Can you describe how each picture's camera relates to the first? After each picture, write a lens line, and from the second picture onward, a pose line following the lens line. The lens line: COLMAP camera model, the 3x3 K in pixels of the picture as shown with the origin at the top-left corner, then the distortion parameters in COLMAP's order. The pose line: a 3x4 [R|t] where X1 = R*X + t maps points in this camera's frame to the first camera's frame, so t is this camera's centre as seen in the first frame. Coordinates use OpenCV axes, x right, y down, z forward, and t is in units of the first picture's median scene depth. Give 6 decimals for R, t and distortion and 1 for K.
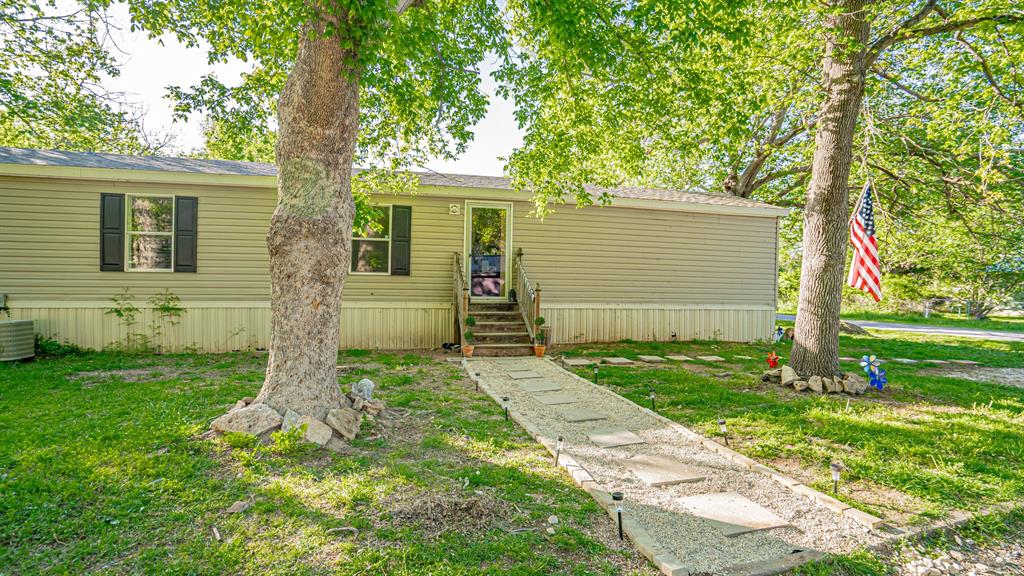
lens RADIAL K [[478.9, 0, 495.9], [0, 478.9, 281.8], [0, 0, 1]] dist [-0.008075, 0.004641]
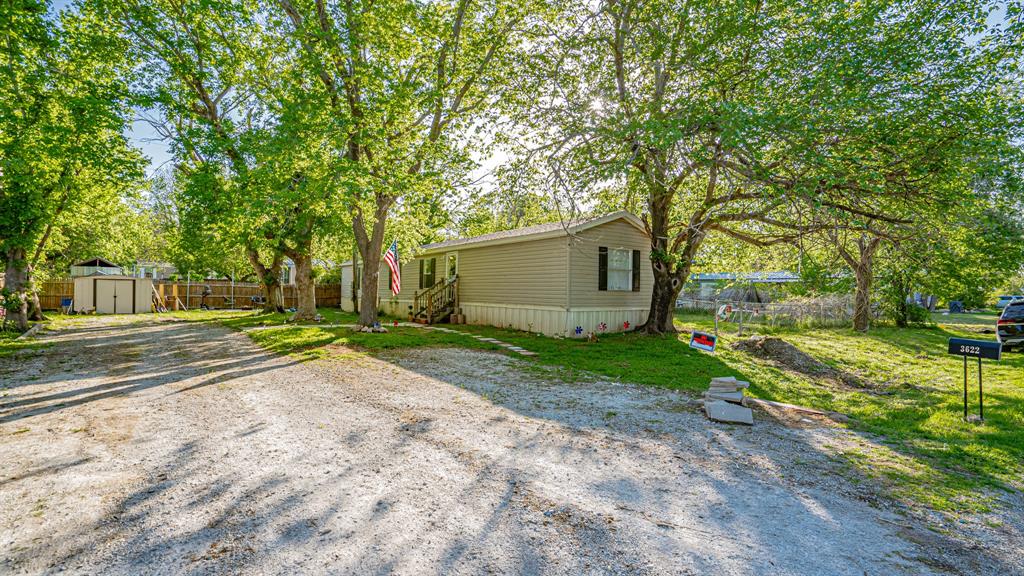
lens RADIAL K [[478.9, 0, 508.7], [0, 478.9, 288.6], [0, 0, 1]] dist [-0.008075, 0.004641]
pose [[0.380194, -0.019843, -0.924694, 2.999650], [-0.003929, 0.999726, -0.023069, 0.051341], [0.924898, 0.012403, 0.380012, 0.683598]]
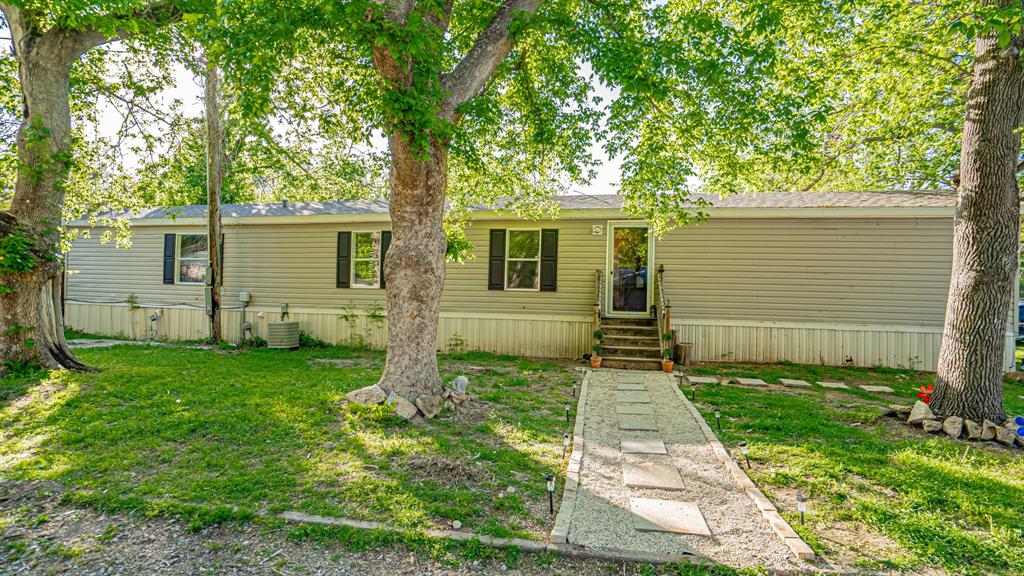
lens RADIAL K [[478.9, 0, 509.8], [0, 478.9, 284.2], [0, 0, 1]] dist [-0.008075, 0.004641]
pose [[0.904525, -0.003361, -0.426407, 0.308385], [-0.004069, 0.999855, -0.016512, -0.016227], [0.426401, 0.016670, 0.904381, -0.082583]]
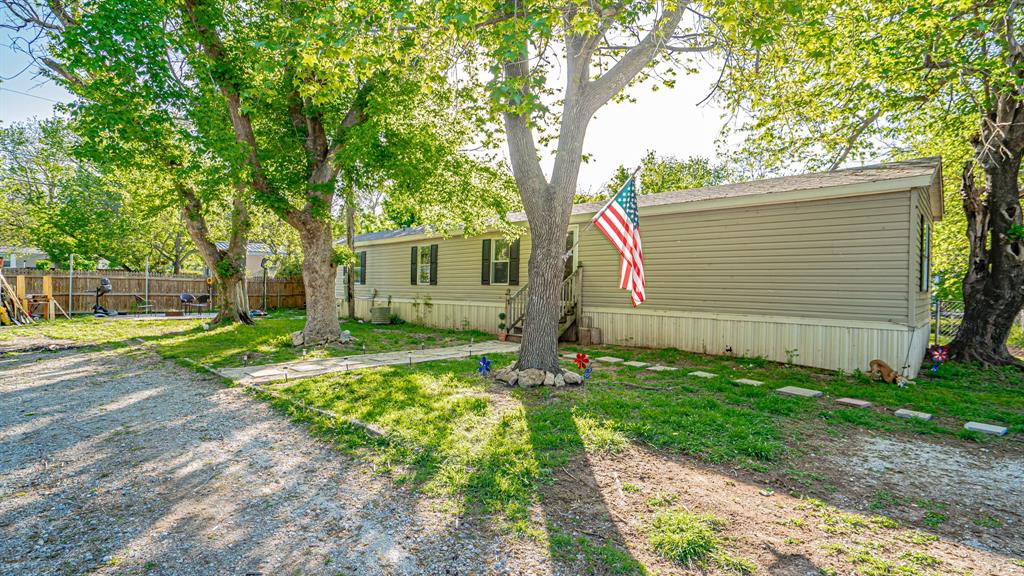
lens RADIAL K [[478.9, 0, 511.2], [0, 478.9, 288.0], [0, 0, 1]] dist [-0.008075, 0.004641]
pose [[0.526989, -0.007390, -0.849840, 1.513194], [-0.002068, 0.999948, -0.009977, 0.014087], [0.849870, 0.007015, 0.526946, 0.337801]]
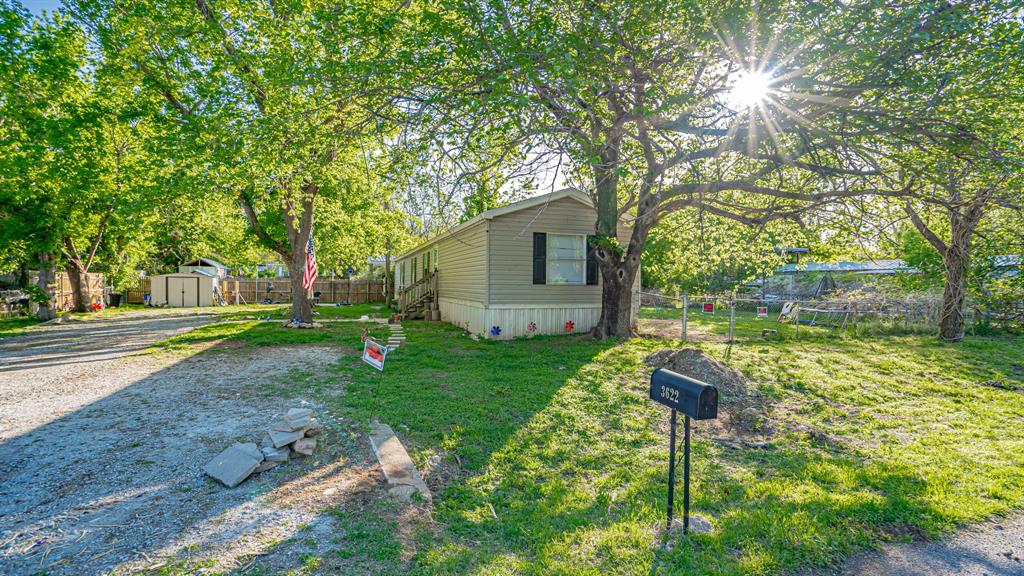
lens RADIAL K [[478.9, 0, 502.4], [0, 478.9, 288.2], [0, 0, 1]] dist [-0.008075, 0.004641]
pose [[0.109746, -0.011502, -0.993893, 2.960082], [-0.004172, 0.999919, -0.012032, 0.045032], [0.993951, 0.005467, 0.109690, 1.603820]]
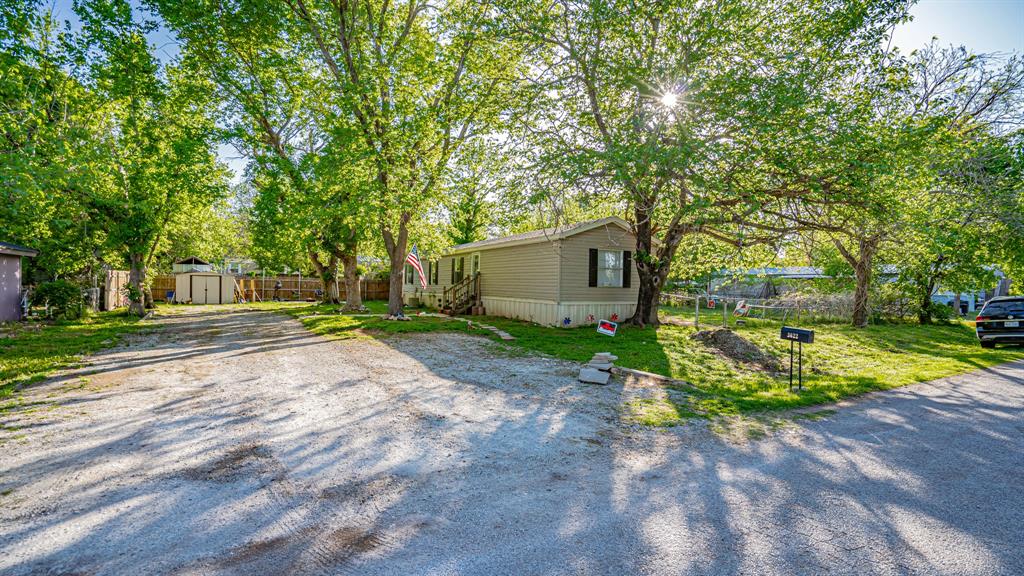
lens RADIAL K [[478.9, 0, 507.1], [0, 478.9, 286.8], [0, 0, 1]] dist [-0.008075, 0.004641]
pose [[0.256142, -0.010170, -0.966586, 3.461552], [-0.009249, 0.999873, -0.012971, 0.043709], [0.966595, 0.012262, 0.256015, 0.844821]]
